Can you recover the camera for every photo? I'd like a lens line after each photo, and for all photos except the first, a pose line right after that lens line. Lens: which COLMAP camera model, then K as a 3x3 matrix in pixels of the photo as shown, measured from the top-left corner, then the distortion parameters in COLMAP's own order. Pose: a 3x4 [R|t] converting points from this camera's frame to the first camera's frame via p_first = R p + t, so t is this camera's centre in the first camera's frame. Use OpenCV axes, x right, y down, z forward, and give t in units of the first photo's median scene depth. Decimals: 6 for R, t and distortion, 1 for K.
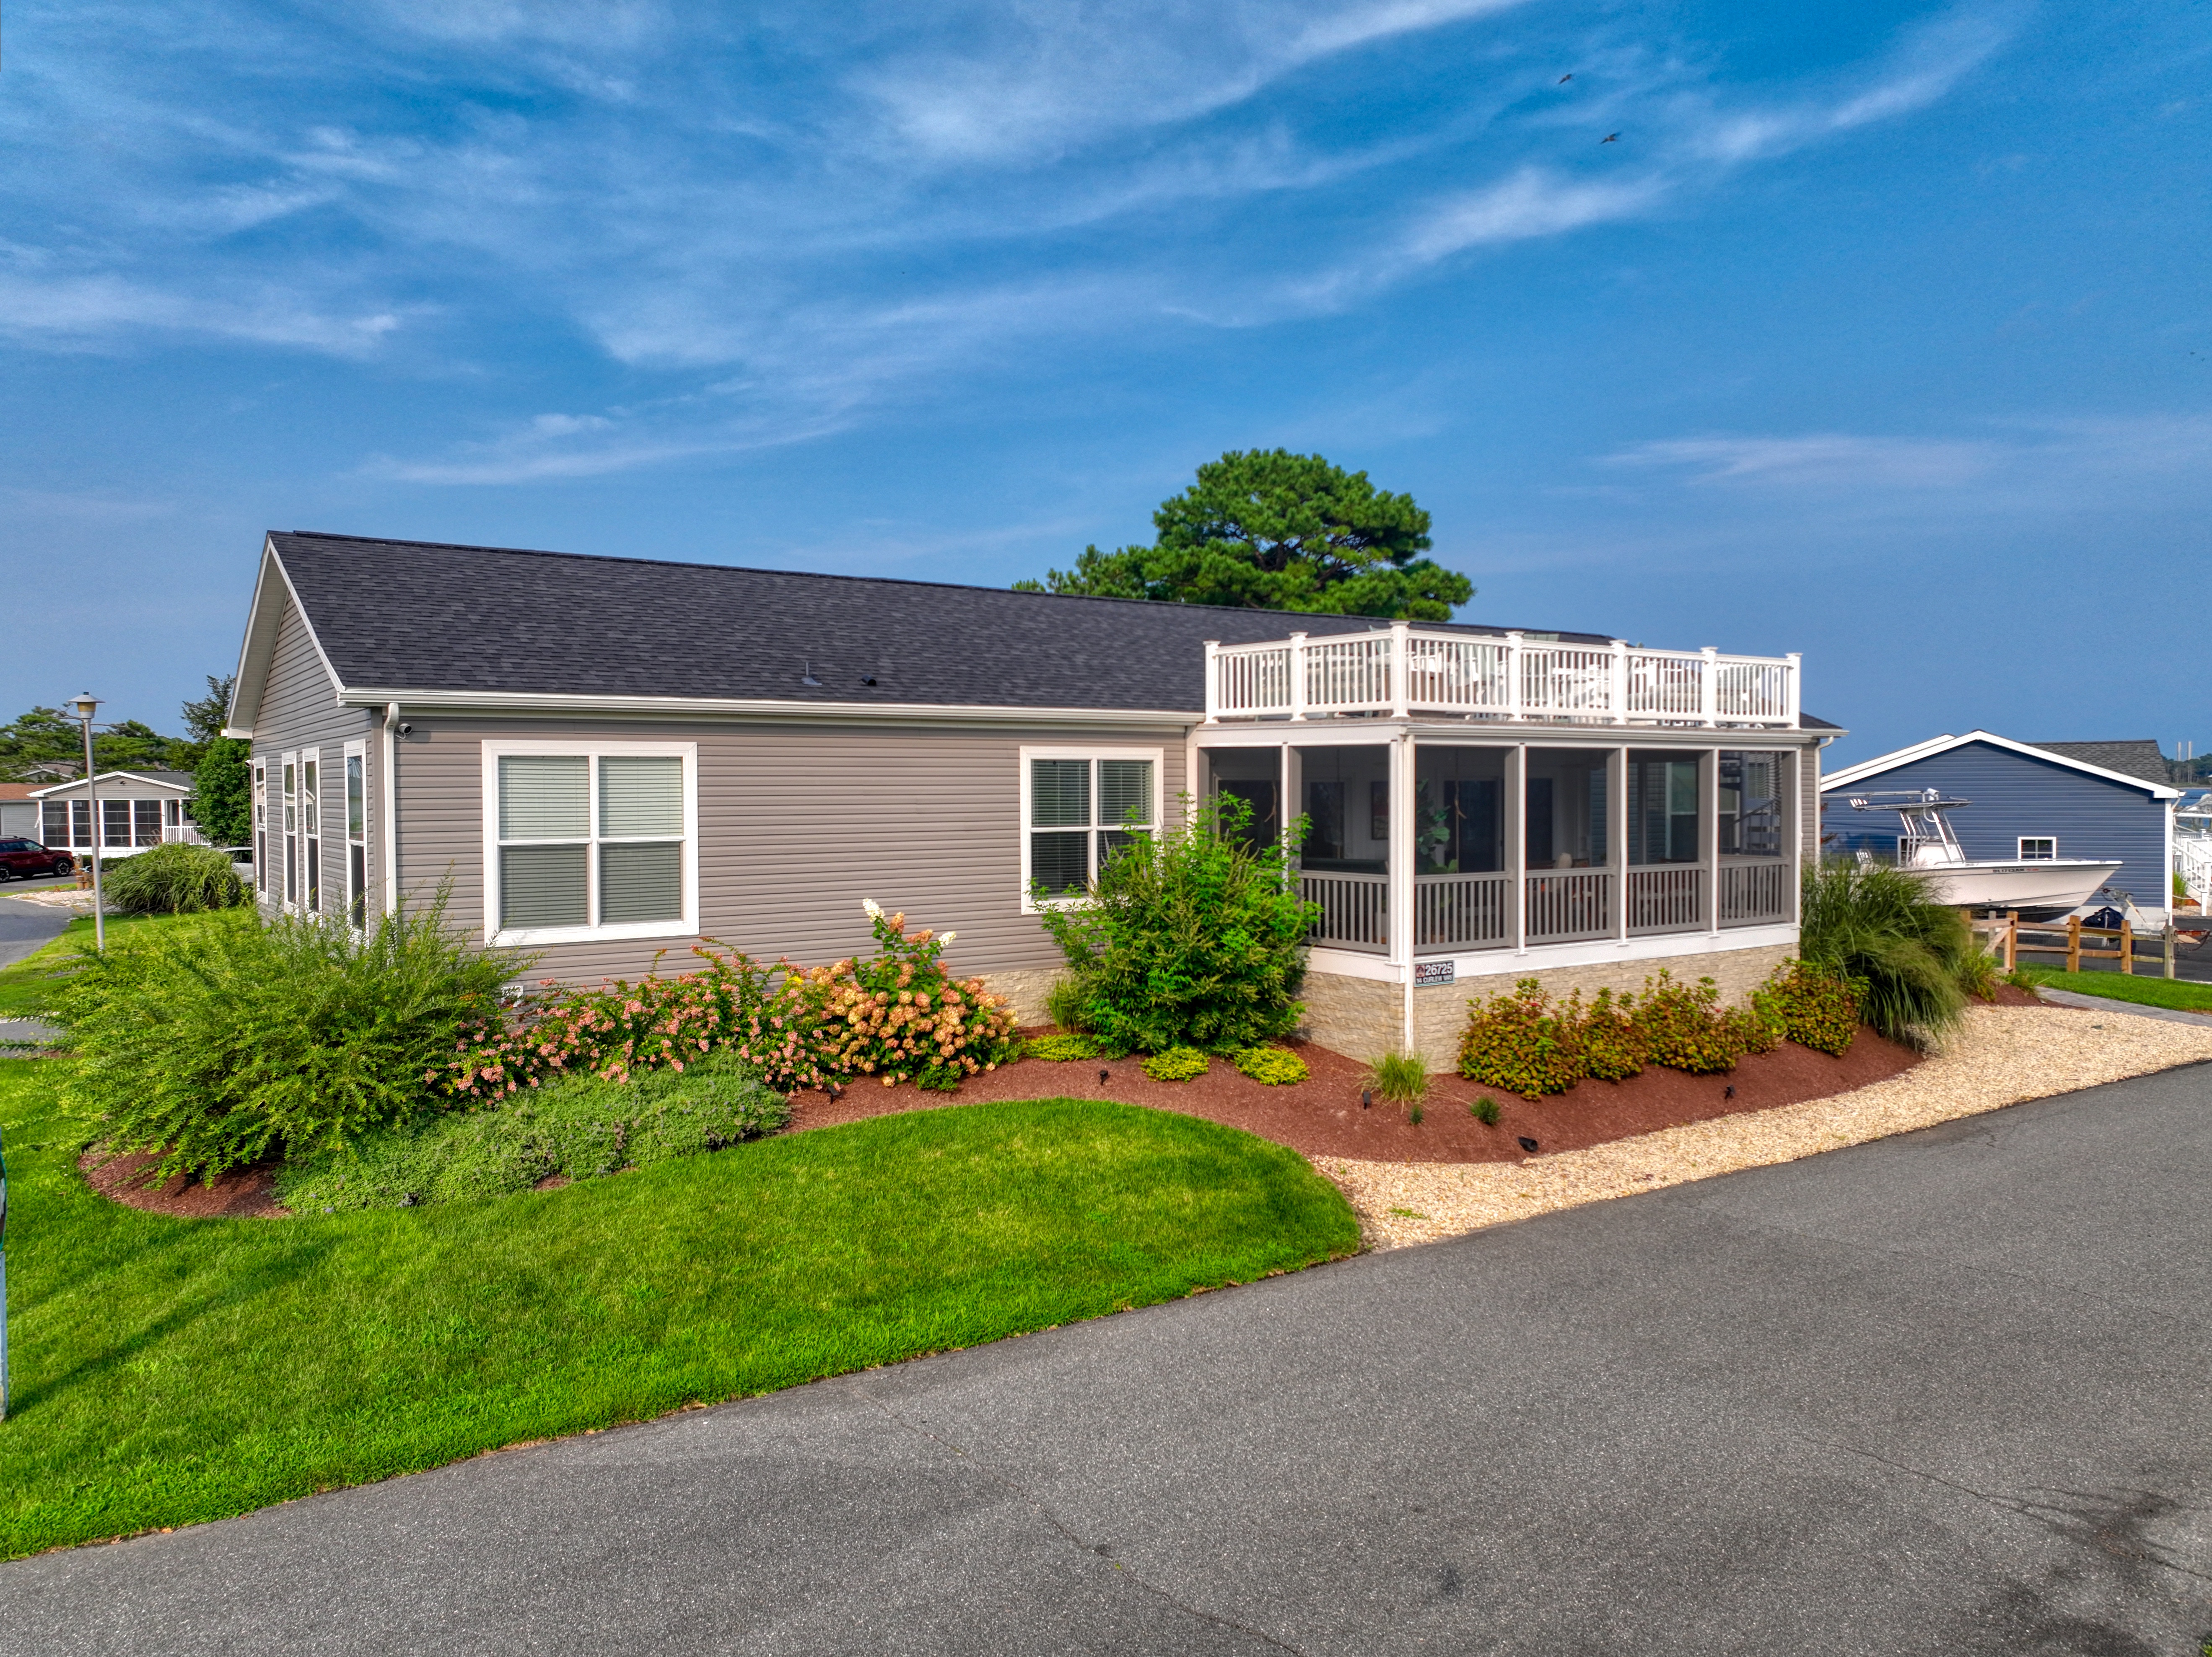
lens RADIAL K [[1554.6, 0, 1109.6], [0, 1554.6, 826.2], [0, 0, 1]] dist [-0.005911, 0.023384]
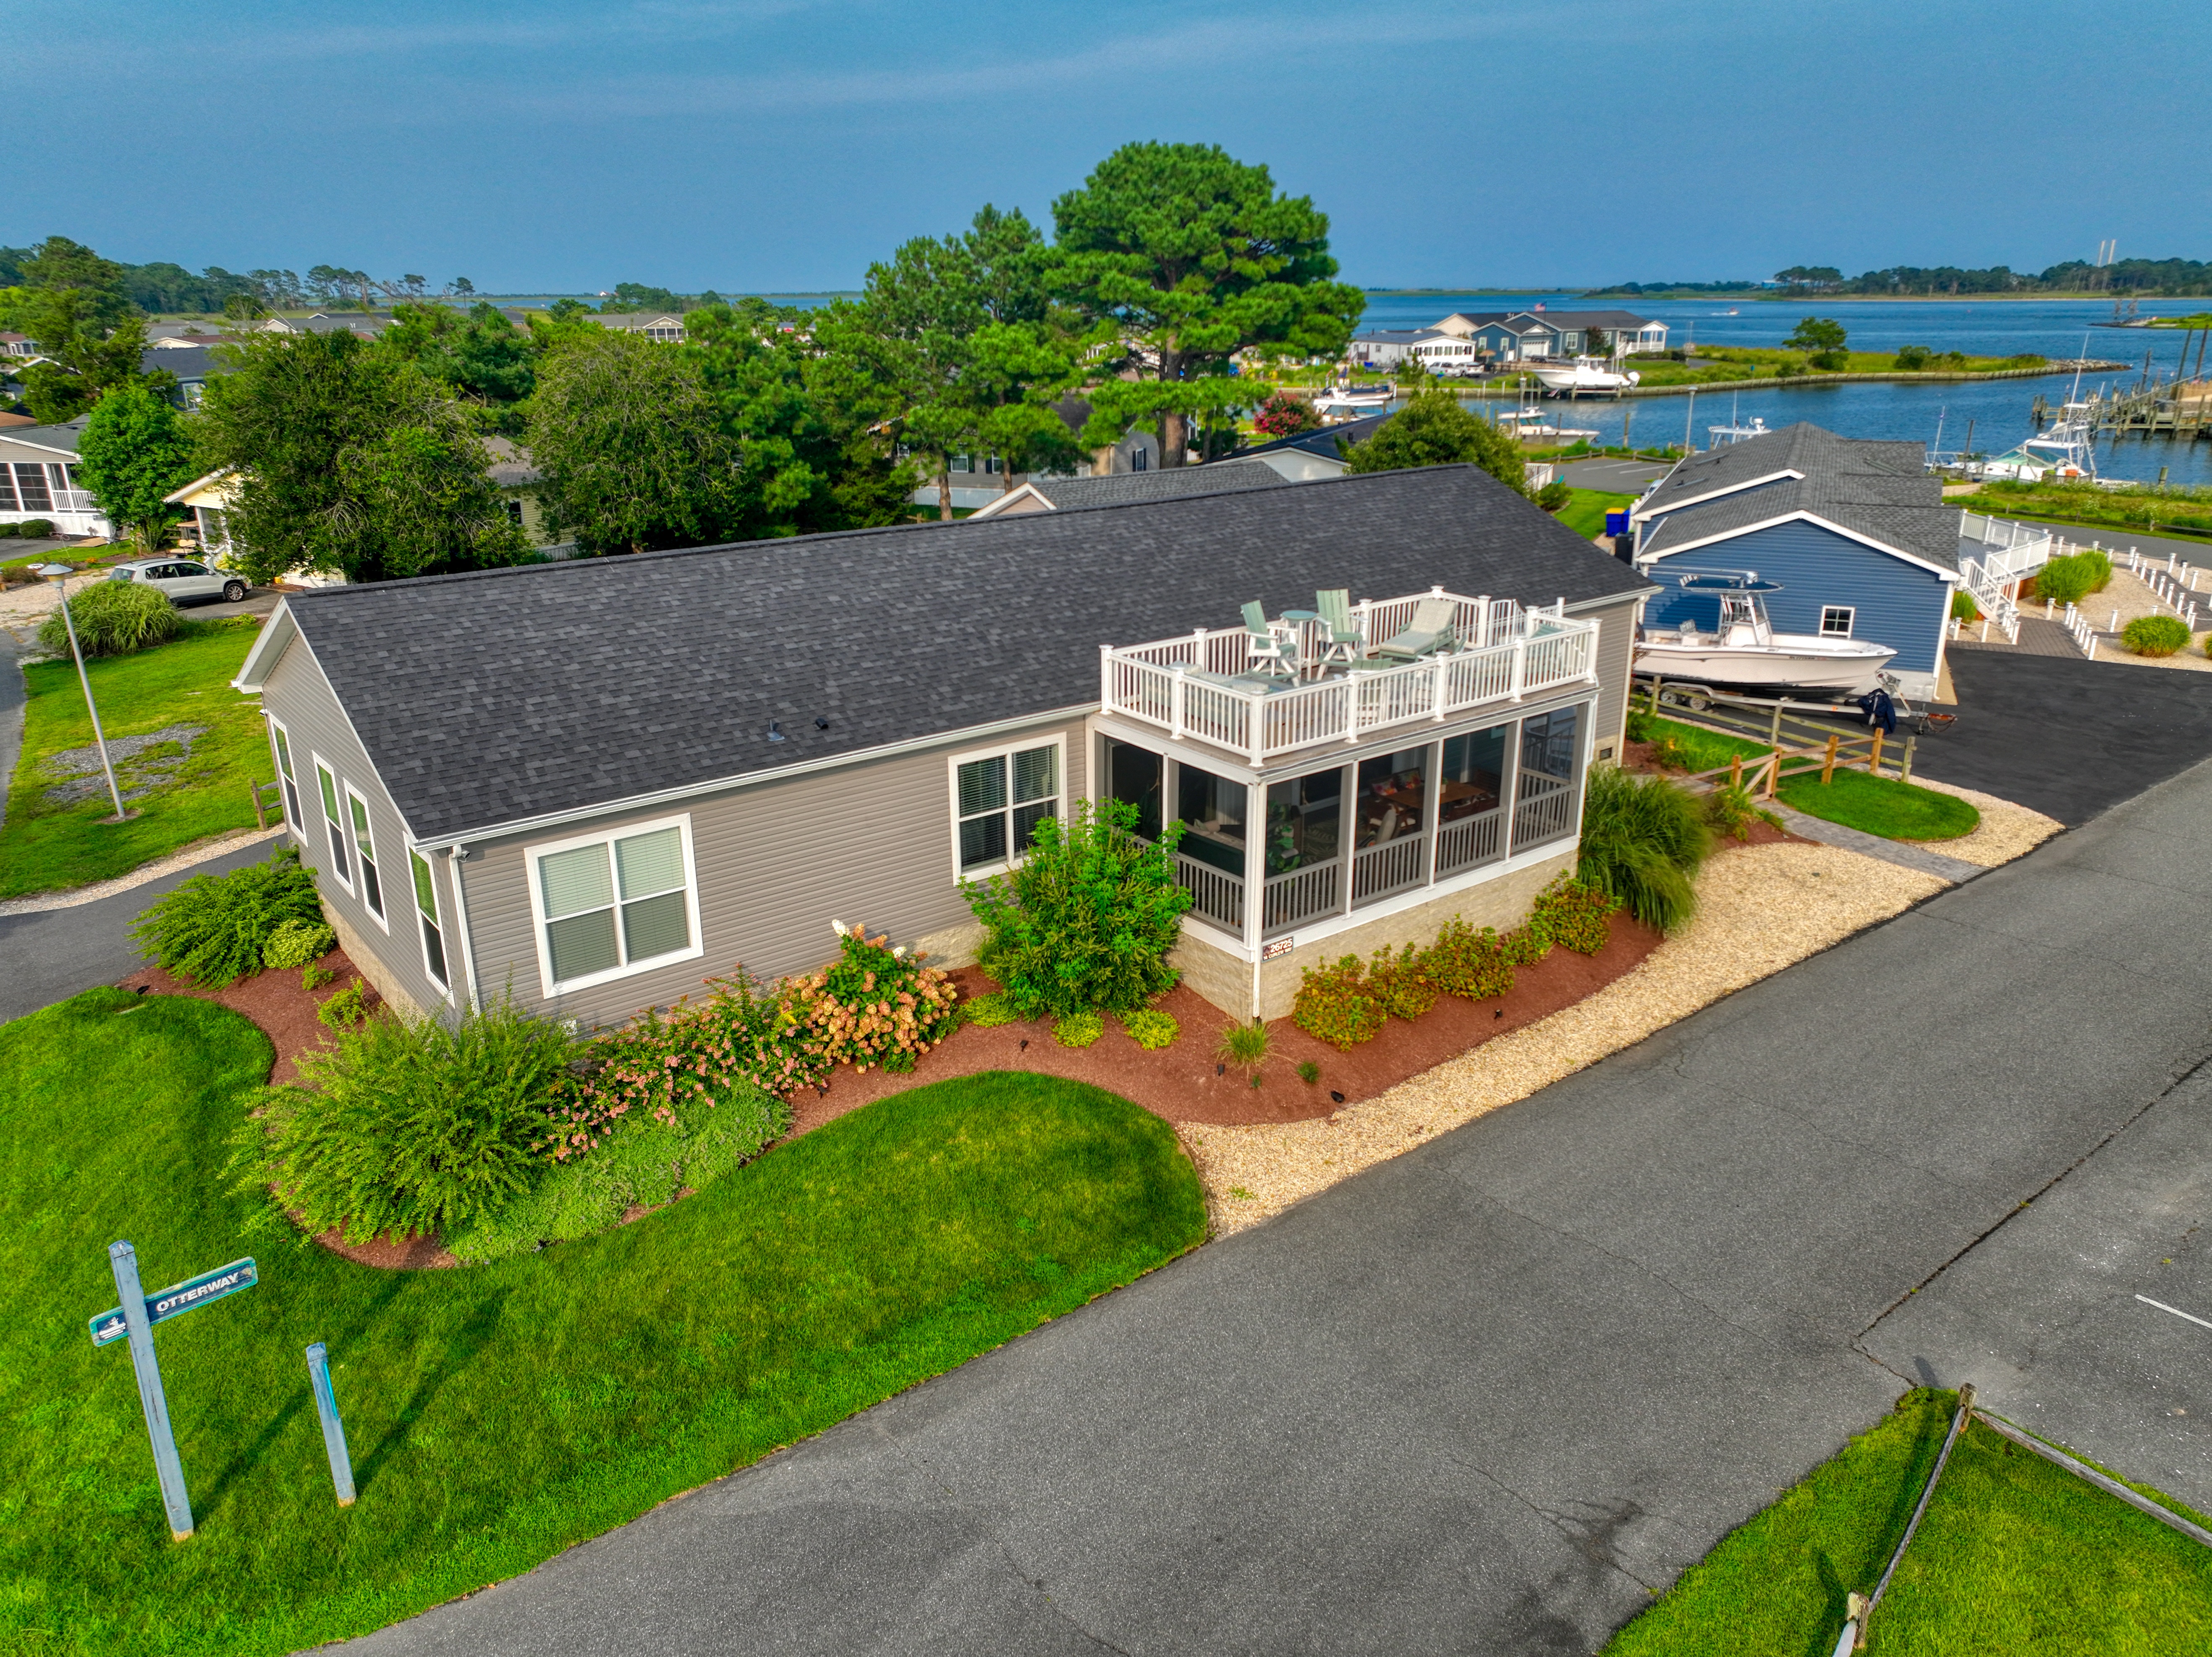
lens RADIAL K [[1554.6, 0, 1111.0], [0, 1554.6, 830.3], [0, 0, 1]] dist [-0.005911, 0.023384]
pose [[0.997984, -0.019665, 0.060345, -0.001926], [0.000193, 0.951727, 0.306946, -0.136771], [-0.063468, -0.306315, 0.949812, -0.065231]]
